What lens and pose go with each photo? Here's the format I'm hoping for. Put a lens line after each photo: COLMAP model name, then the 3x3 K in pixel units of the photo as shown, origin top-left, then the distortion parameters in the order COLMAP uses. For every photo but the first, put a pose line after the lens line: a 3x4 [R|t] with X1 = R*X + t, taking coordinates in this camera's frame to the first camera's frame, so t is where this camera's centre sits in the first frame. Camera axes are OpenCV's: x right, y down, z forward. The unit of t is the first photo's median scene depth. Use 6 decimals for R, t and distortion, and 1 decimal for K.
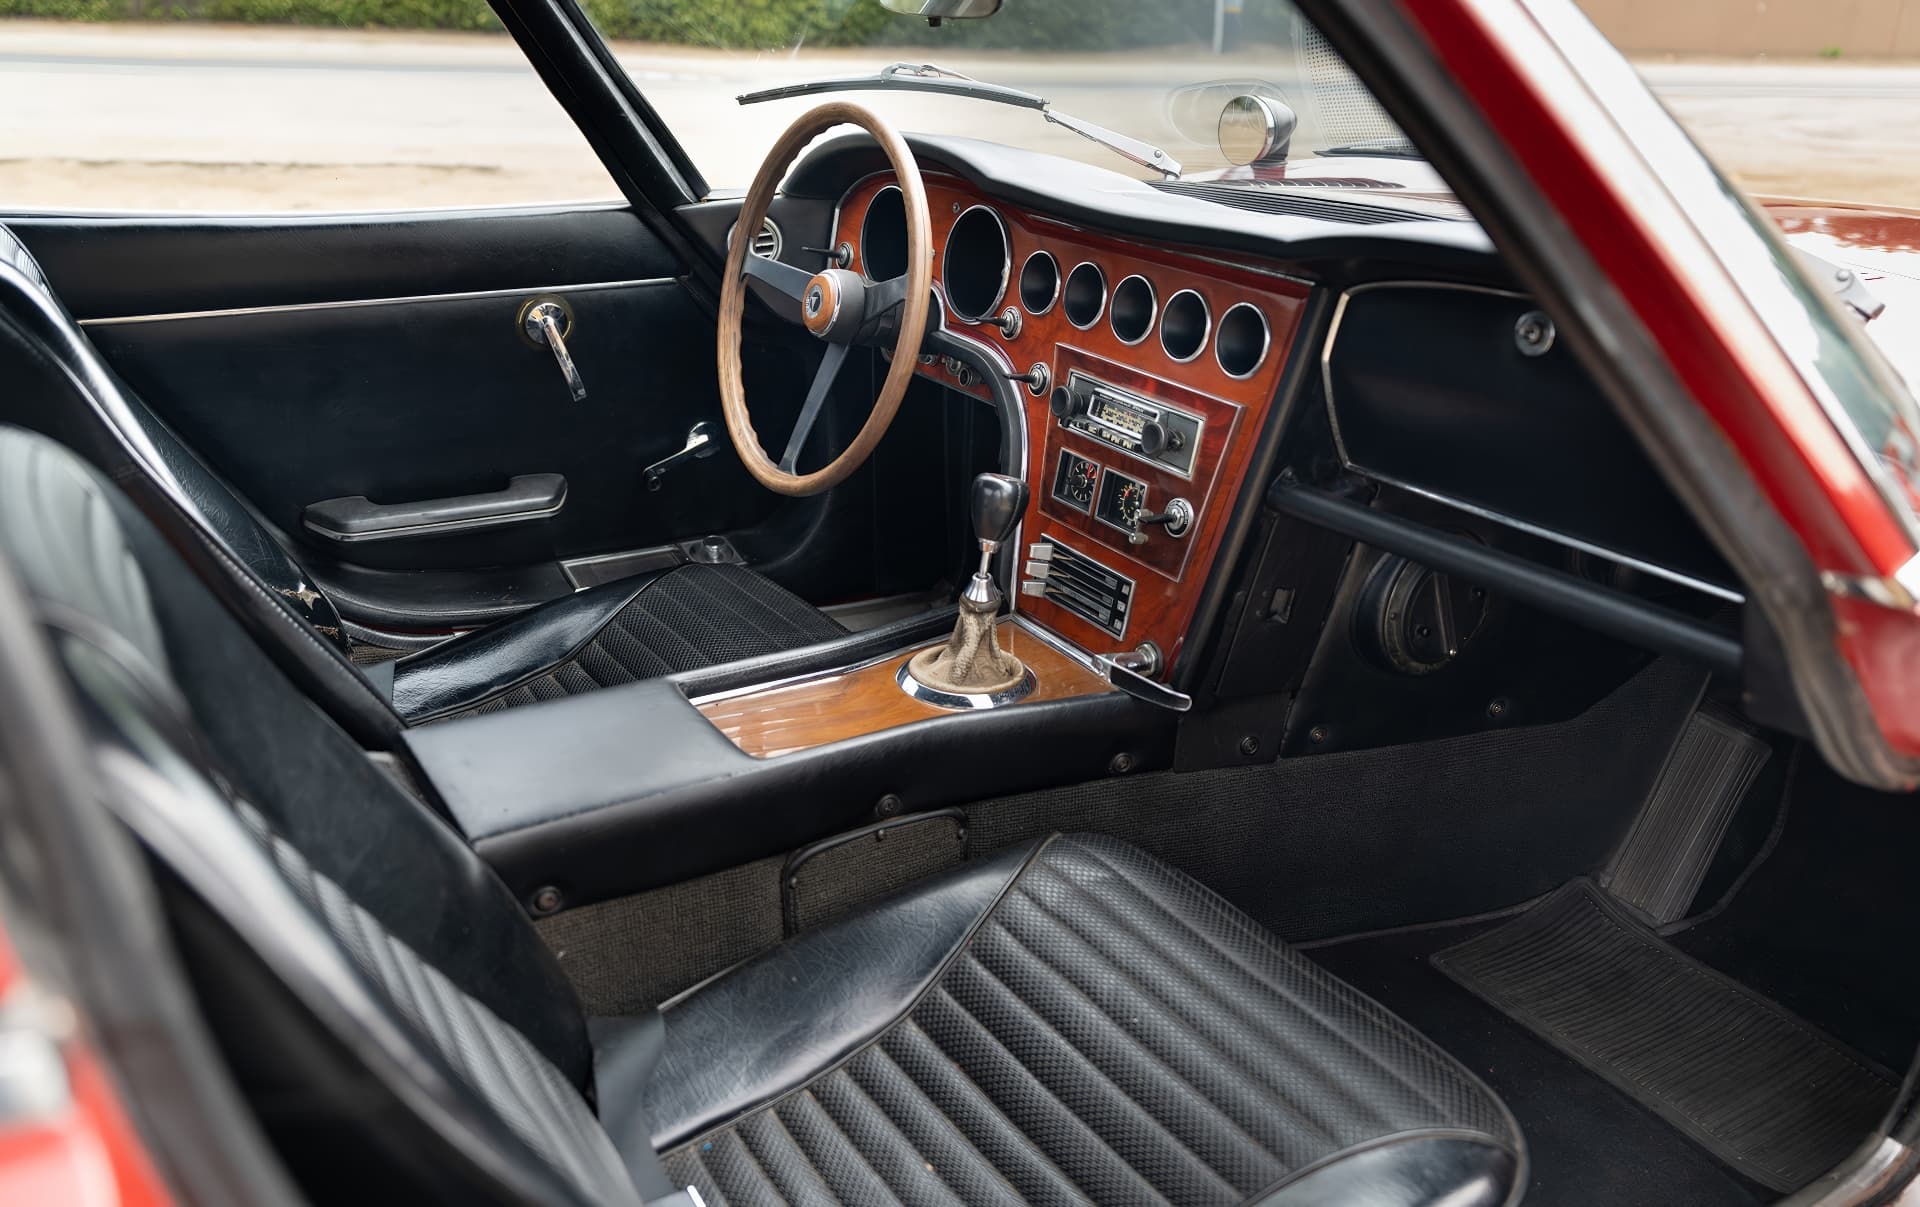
lens RADIAL K [[1456.9, 0, 961.5], [0, 1456.9, 580.6], [0, 0, 1]] dist [-0.004625, -0.000772]
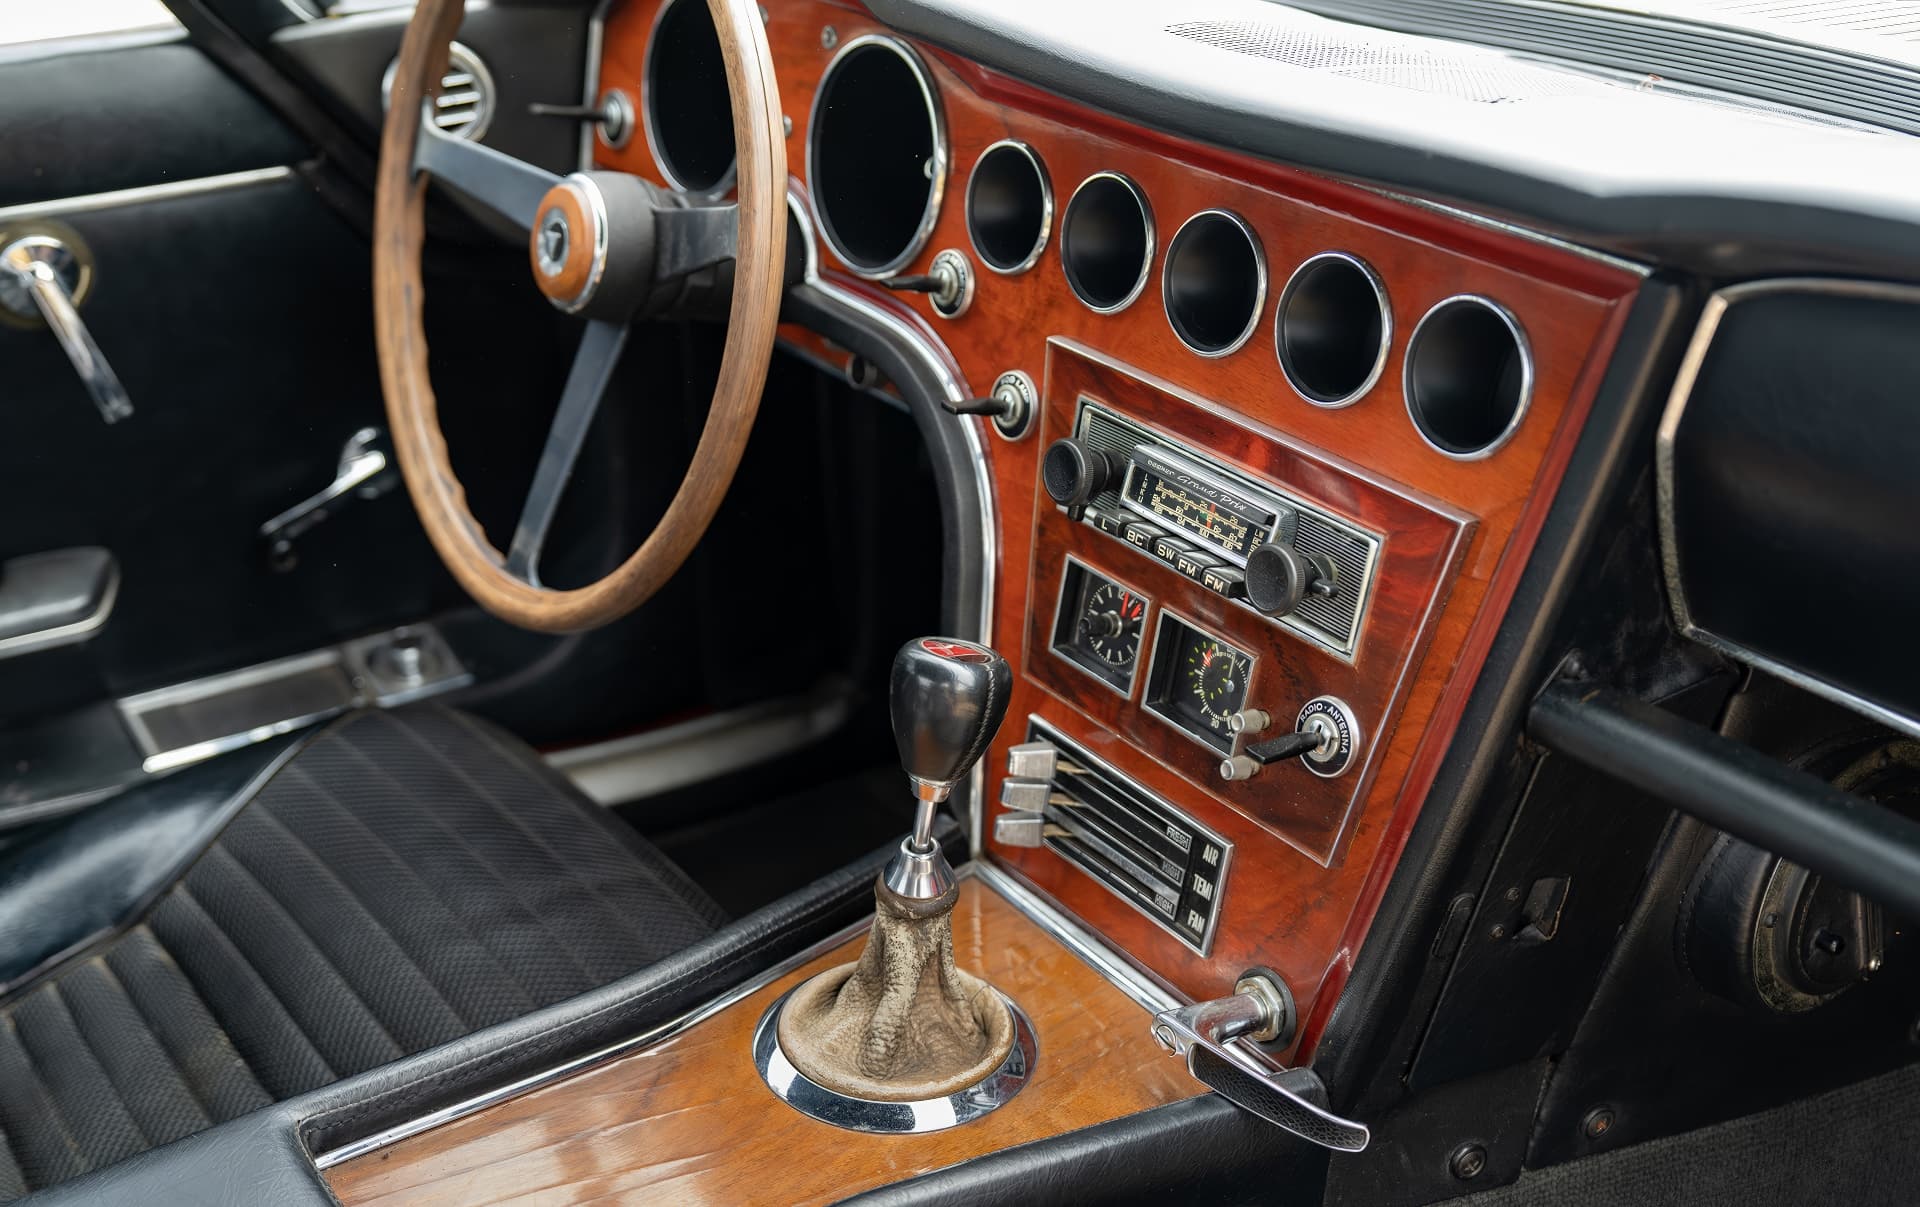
lens RADIAL K [[2081.2, 0, 919.4], [0, 2081.2, 649.1], [0, 0, 1]] dist [0.006551, 0.000000]
pose [[0.998598, -0.043726, 0.029836, -0.003804], [0.040120, 0.992864, 0.112302, -0.144415], [-0.034533, -0.110948, 0.993226, 0.306117]]
